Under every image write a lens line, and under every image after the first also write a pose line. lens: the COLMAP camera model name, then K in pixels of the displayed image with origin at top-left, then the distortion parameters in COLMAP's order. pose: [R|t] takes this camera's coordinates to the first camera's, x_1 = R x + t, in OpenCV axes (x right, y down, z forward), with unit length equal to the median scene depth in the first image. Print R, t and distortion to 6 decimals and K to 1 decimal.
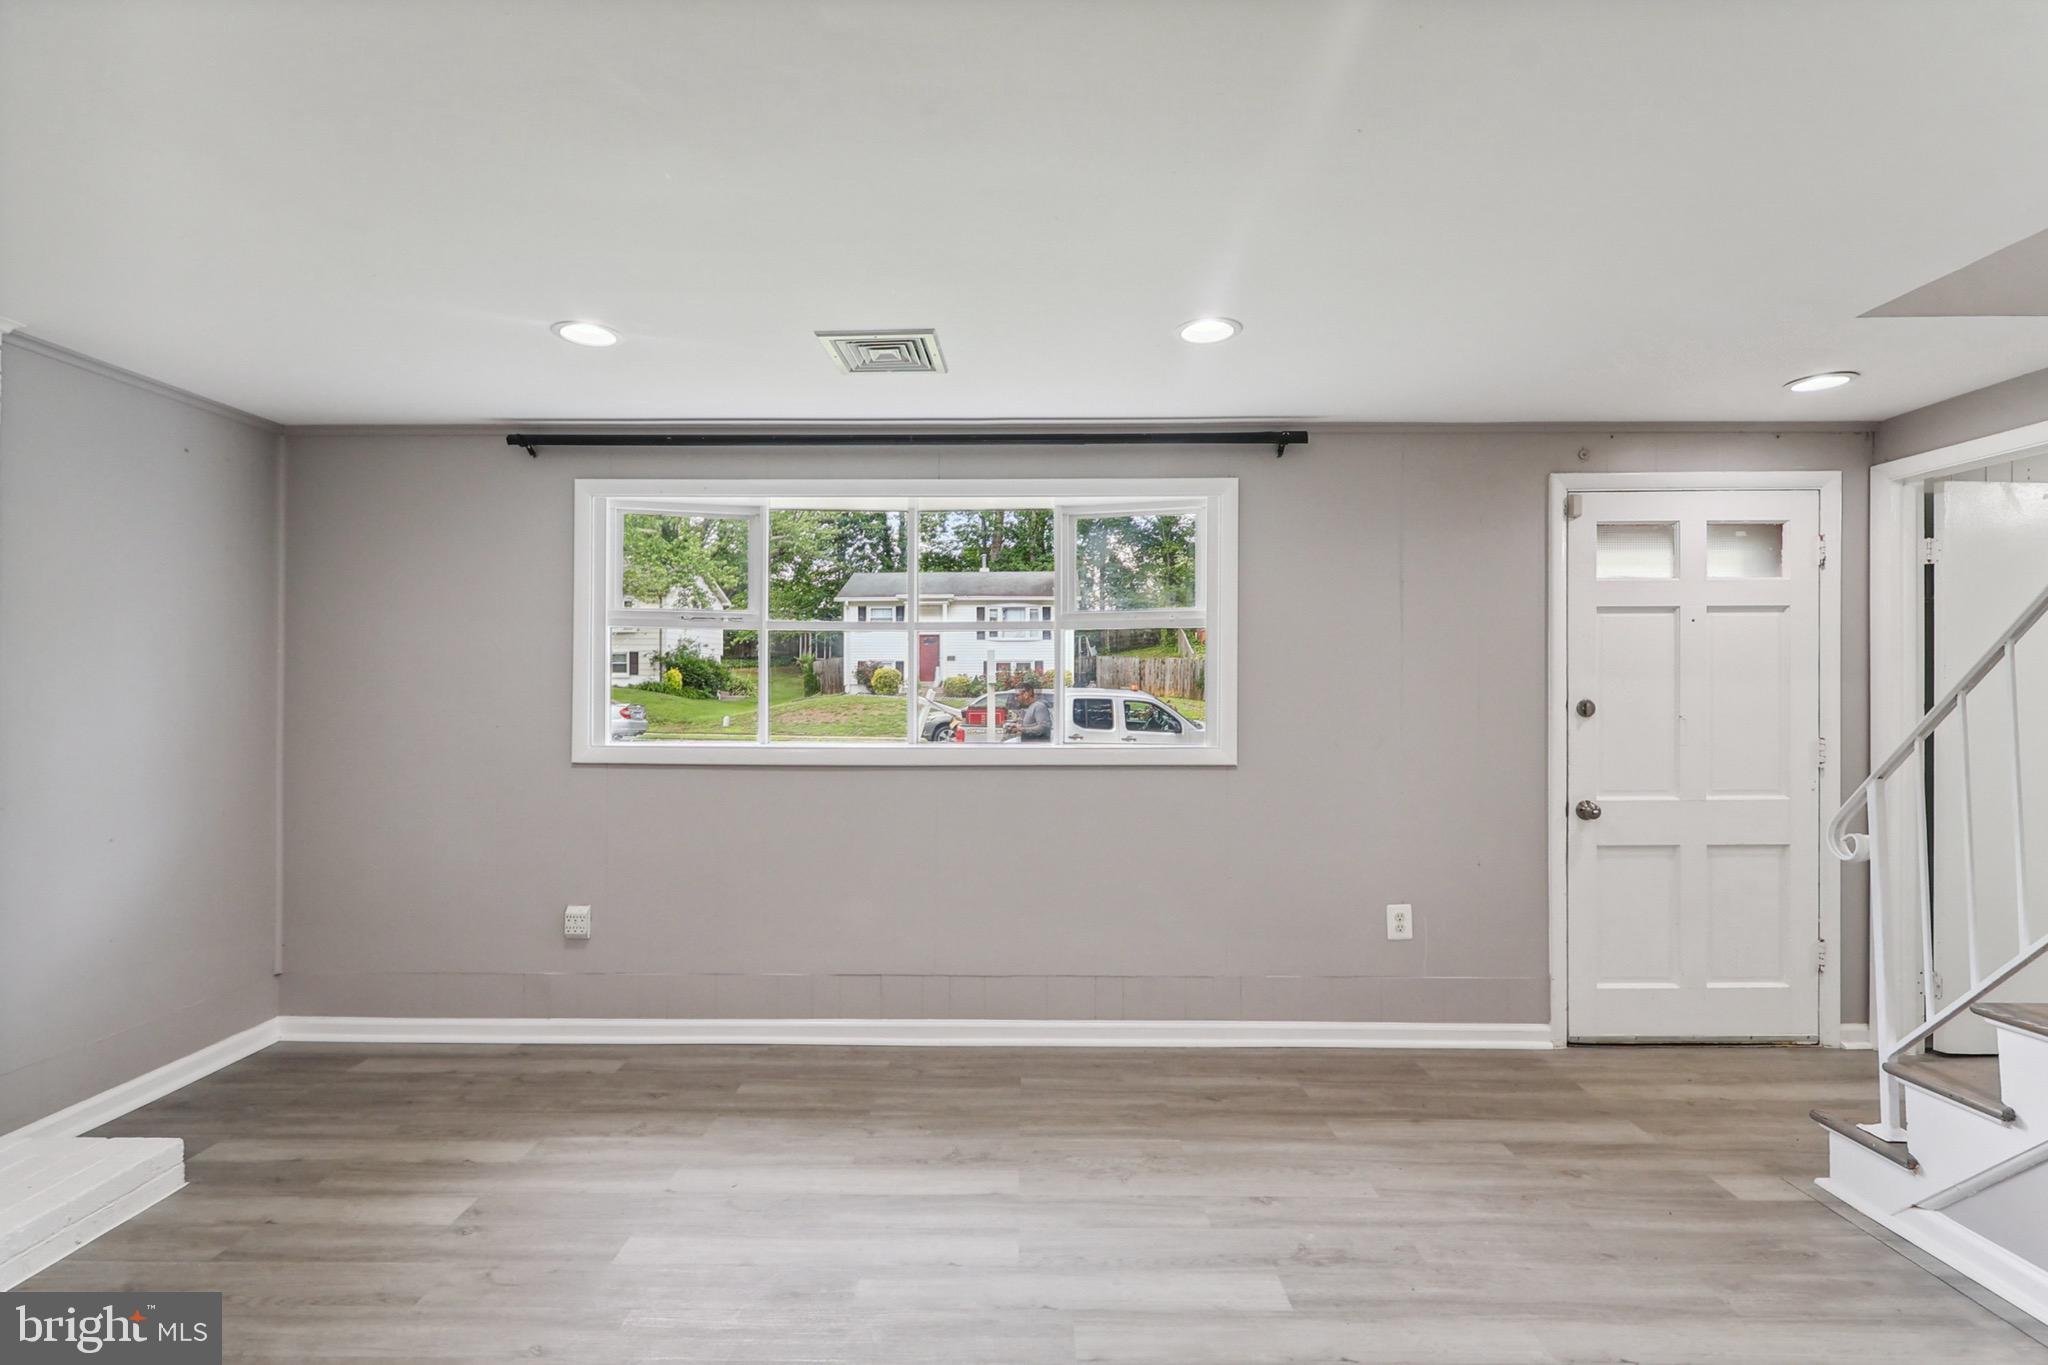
lens RADIAL K [[958.8, 0, 1019.1], [0, 958.8, 675.4], [0, 0, 1]] dist [0.004032, -0.001710]
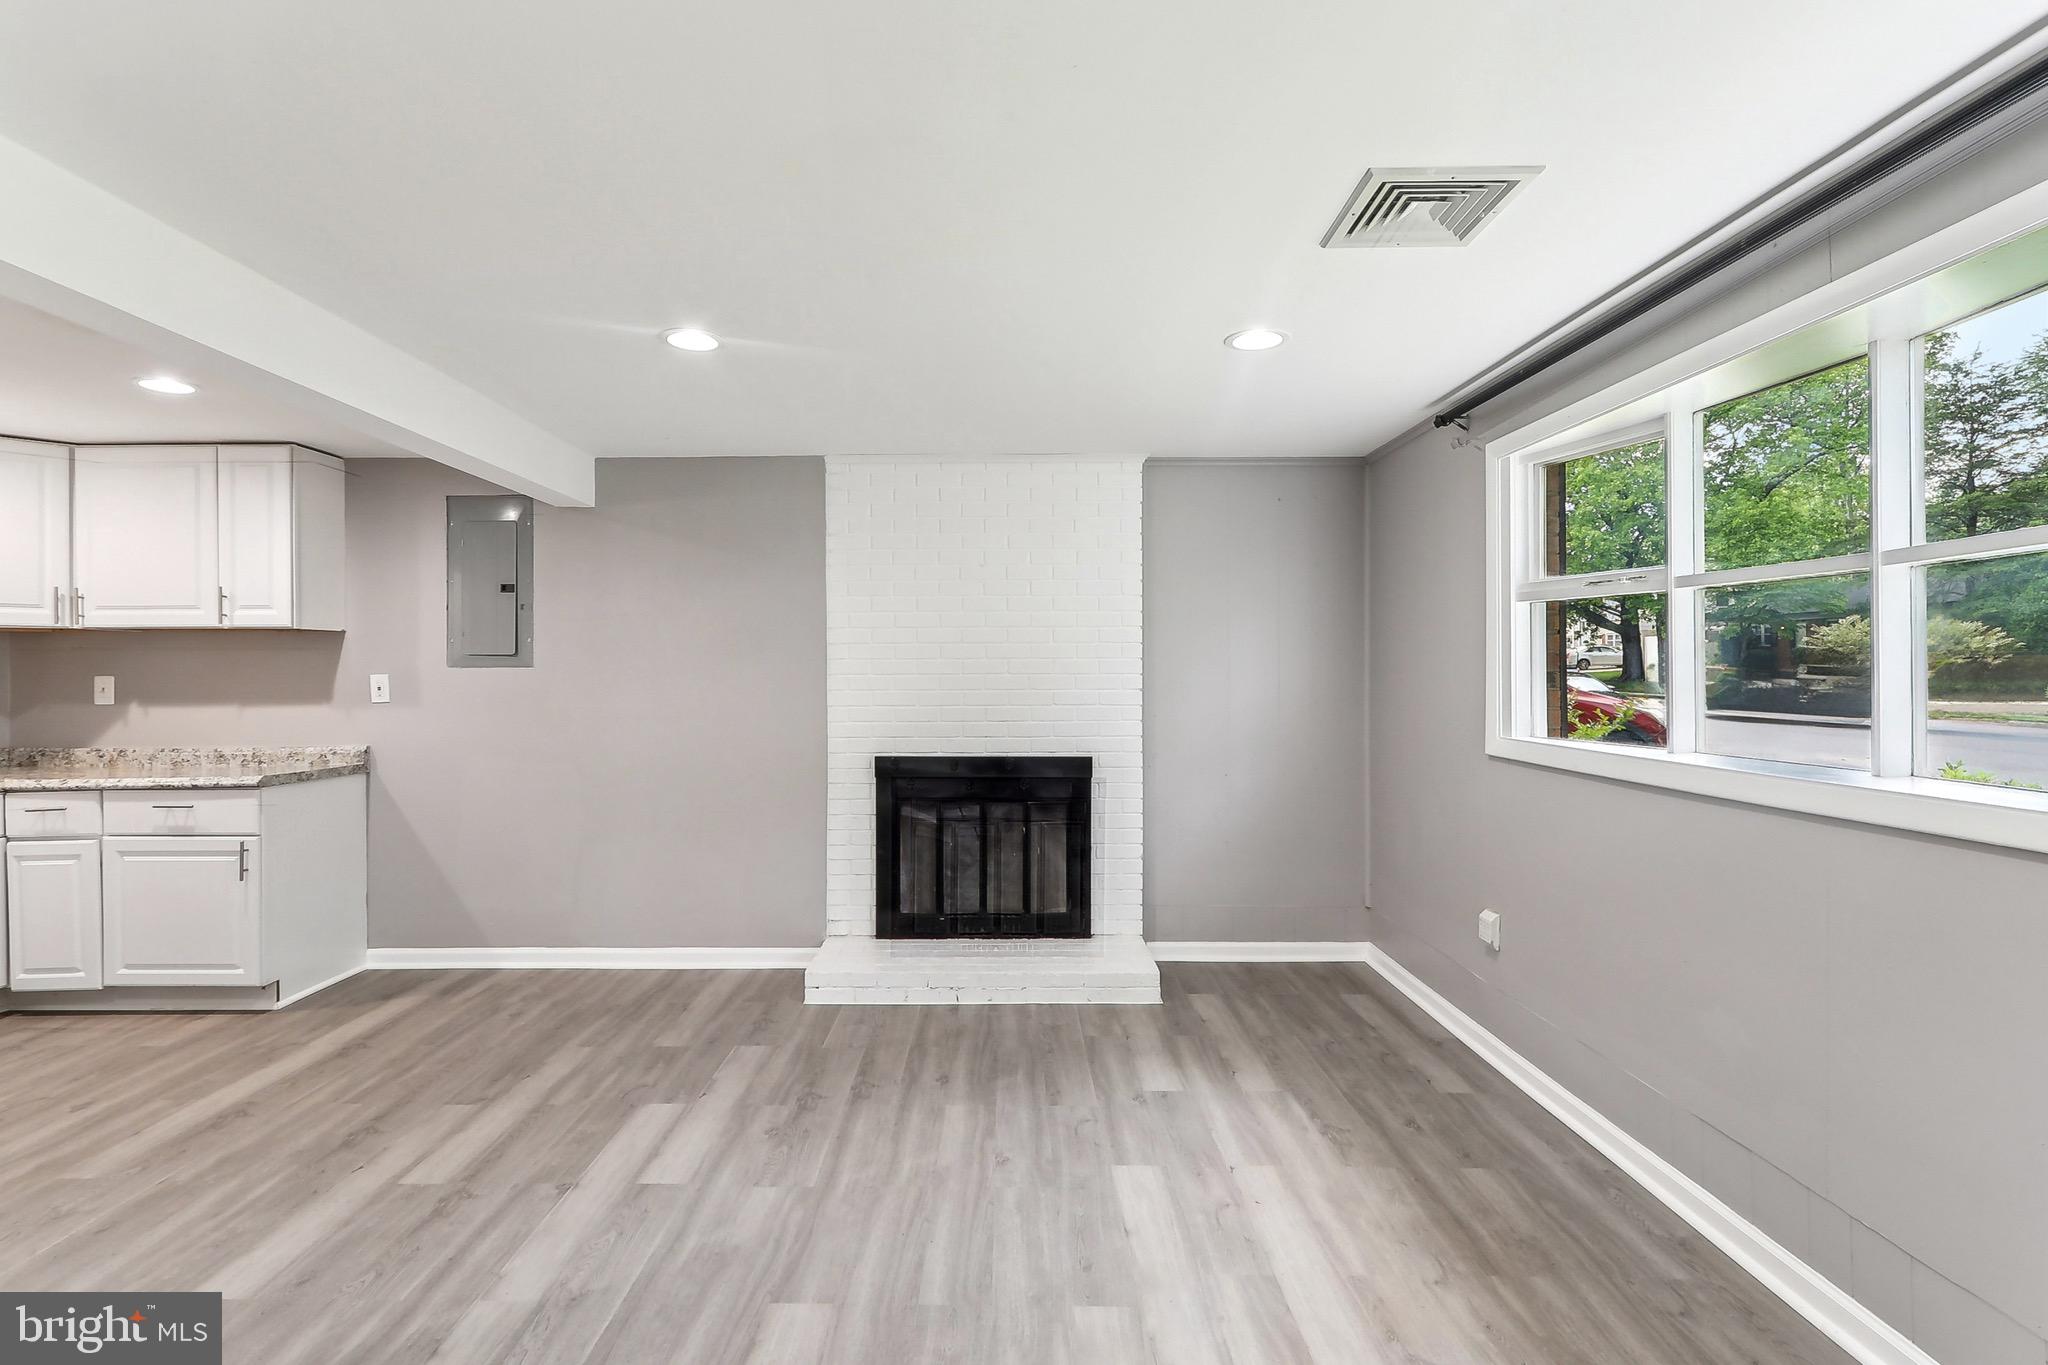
lens RADIAL K [[972.6, 0, 989.5], [0, 972.6, 680.2], [0, 0, 1]] dist [-0.000253, -0.000704]
pose [[-0.002355, 0.010224, -0.999945, 0.465369], [0.012653, 0.999868, 0.010194, 0.004200], [0.999917, -0.012628, -0.002484, 0.531487]]
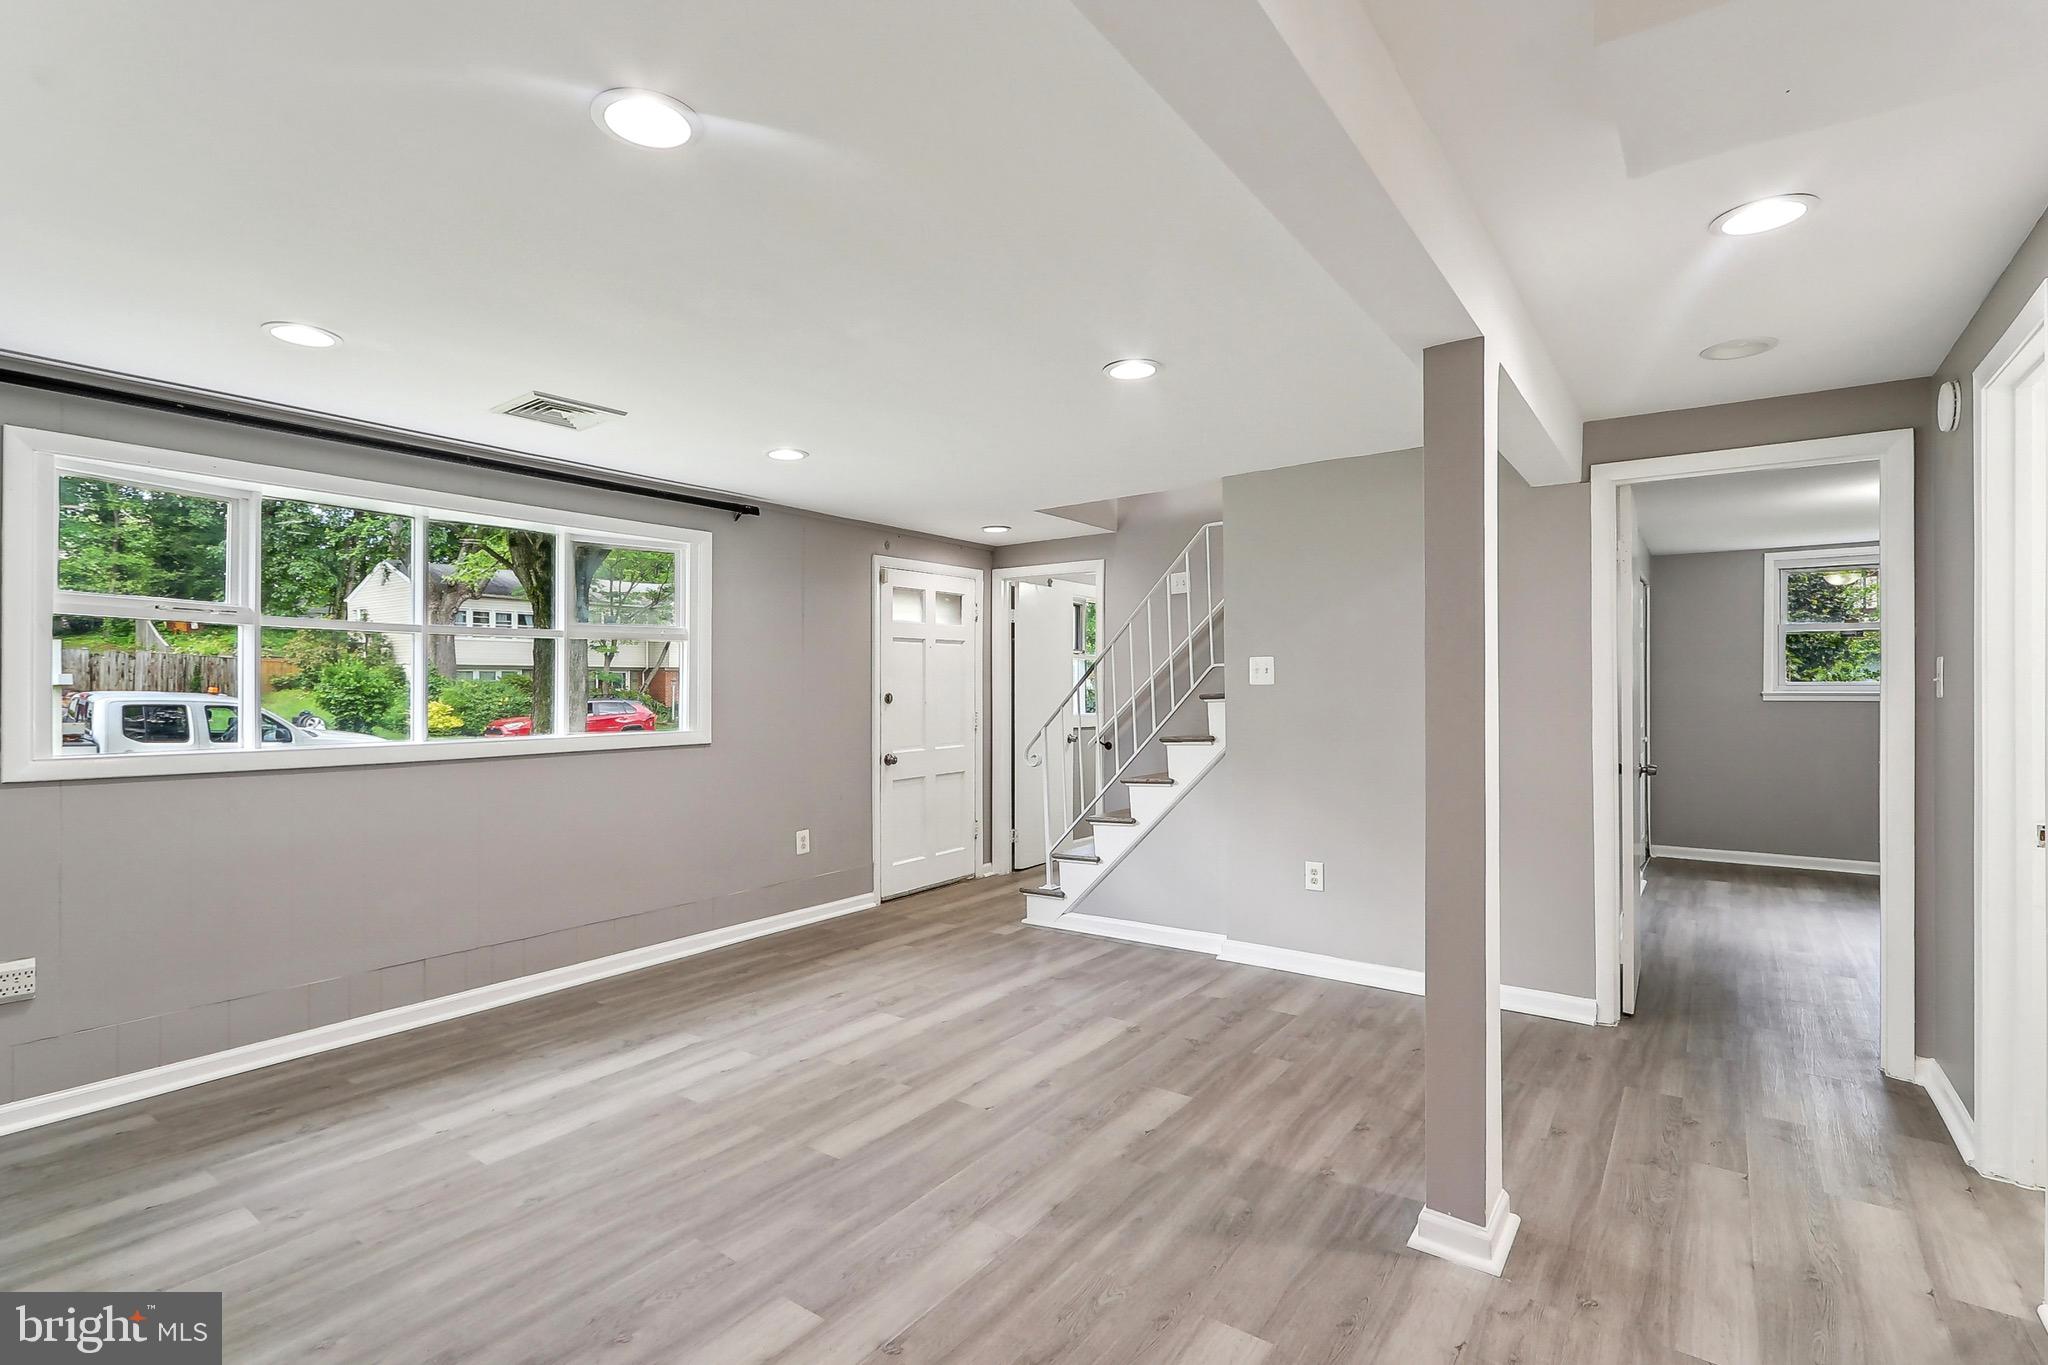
lens RADIAL K [[958.8, 0, 1019.1], [0, 958.8, 675.4], [0, 0, 1]] dist [0.004032, -0.001710]
pose [[0.583055, 0.006335, 0.812408, -0.628954], [-0.005030, 0.999979, -0.004188, 0.000481], [-0.812417, -0.001644, 0.583074, -0.151213]]
